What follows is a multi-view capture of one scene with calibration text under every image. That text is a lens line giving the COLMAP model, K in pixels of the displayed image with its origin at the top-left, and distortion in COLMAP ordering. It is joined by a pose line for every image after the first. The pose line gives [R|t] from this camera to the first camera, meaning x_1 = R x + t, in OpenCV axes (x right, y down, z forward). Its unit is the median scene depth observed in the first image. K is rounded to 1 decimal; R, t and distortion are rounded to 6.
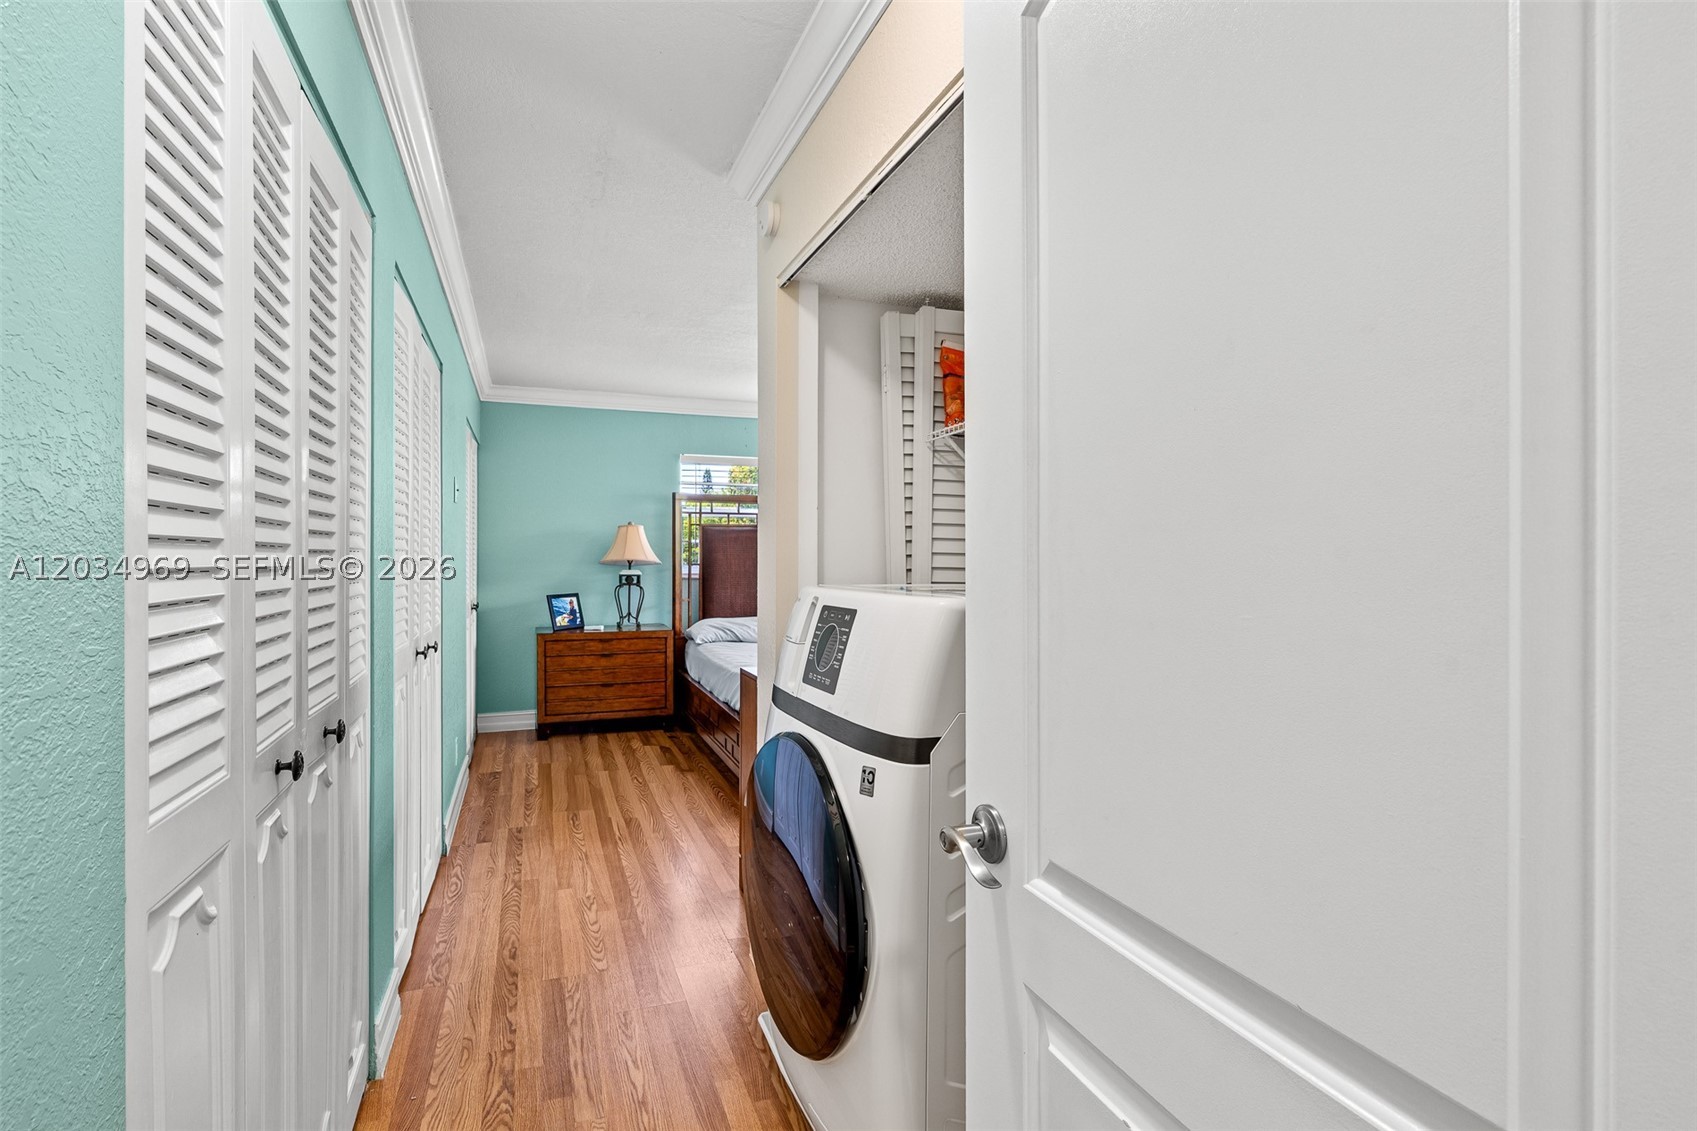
lens RADIAL K [[776.7, 0, 840.9], [0, 776.7, 570.2], [0, 0, 1]] dist [-0.002336, 0.000372]
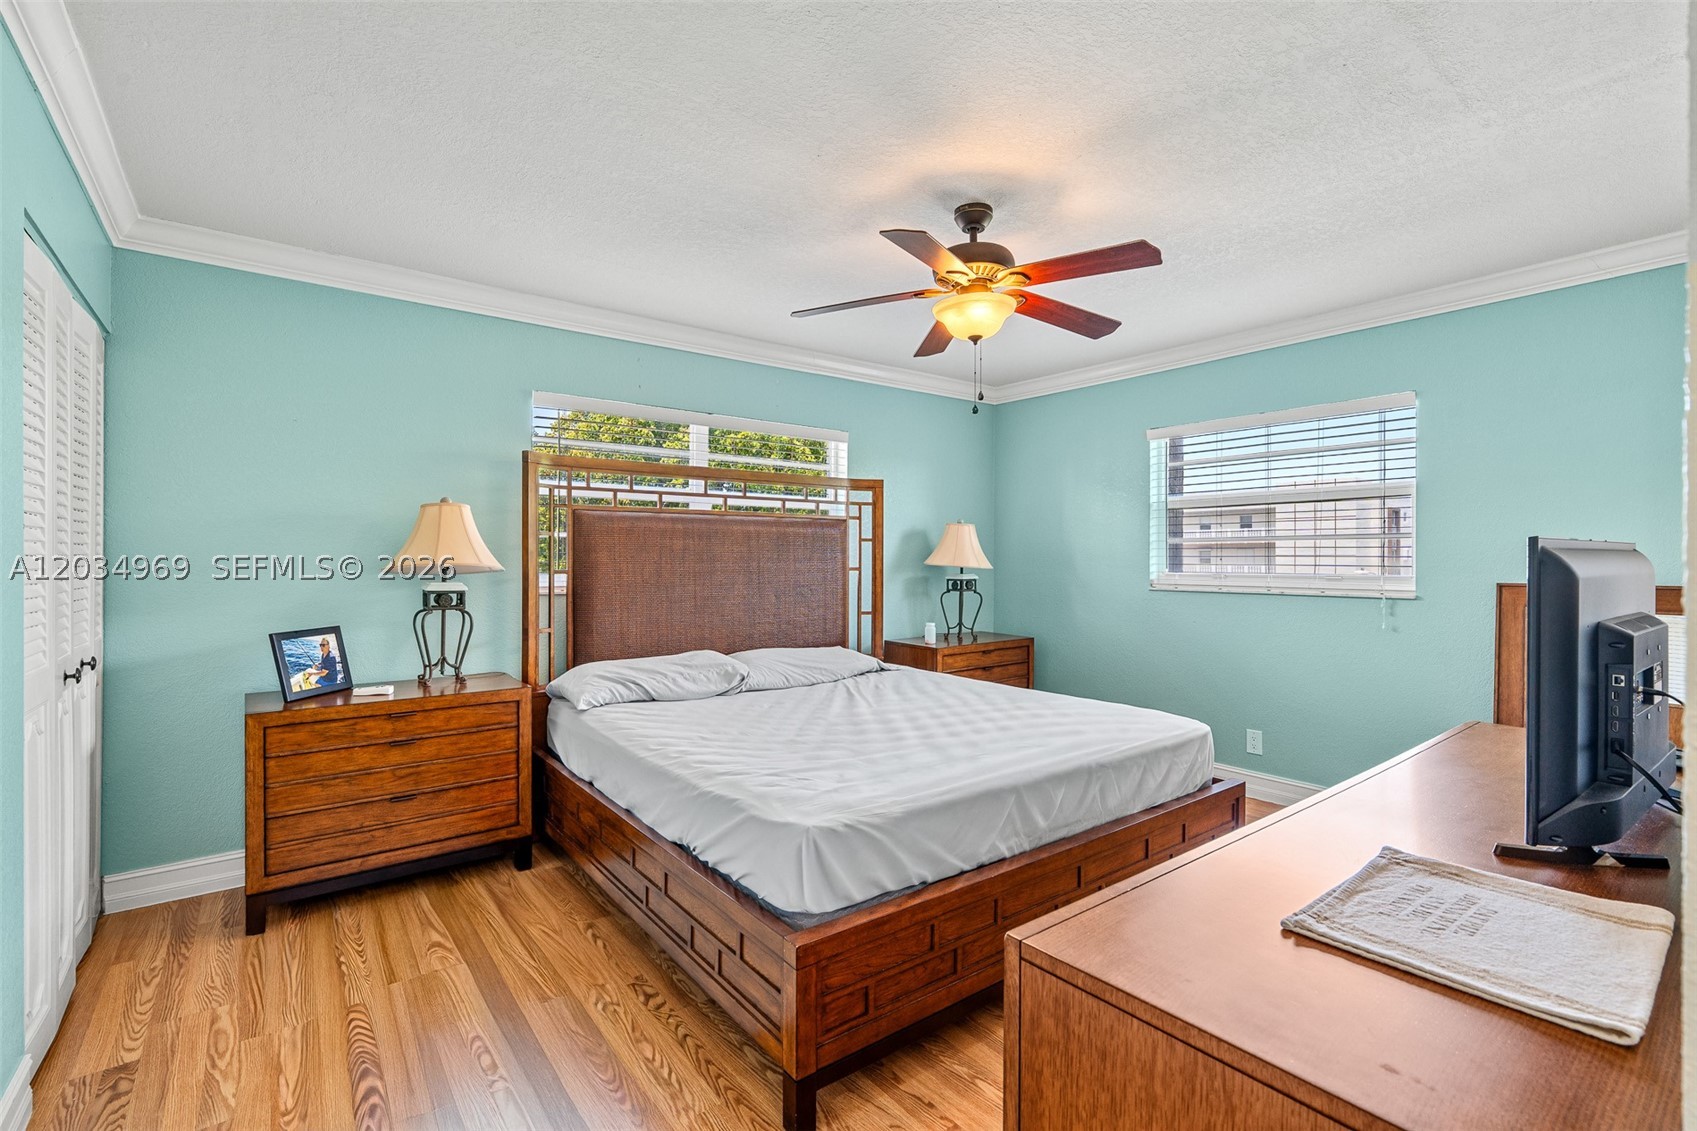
lens RADIAL K [[780.8, 0, 892.8], [0, 780.8, 564.0], [0, 0, 1]] dist [0.001621, 0.000471]
pose [[0.953805, 0.002197, 0.300417, -0.136067], [-0.002481, 0.999997, 0.000564, -0.015837], [-0.300415, -0.001283, 0.953808, 0.369631]]
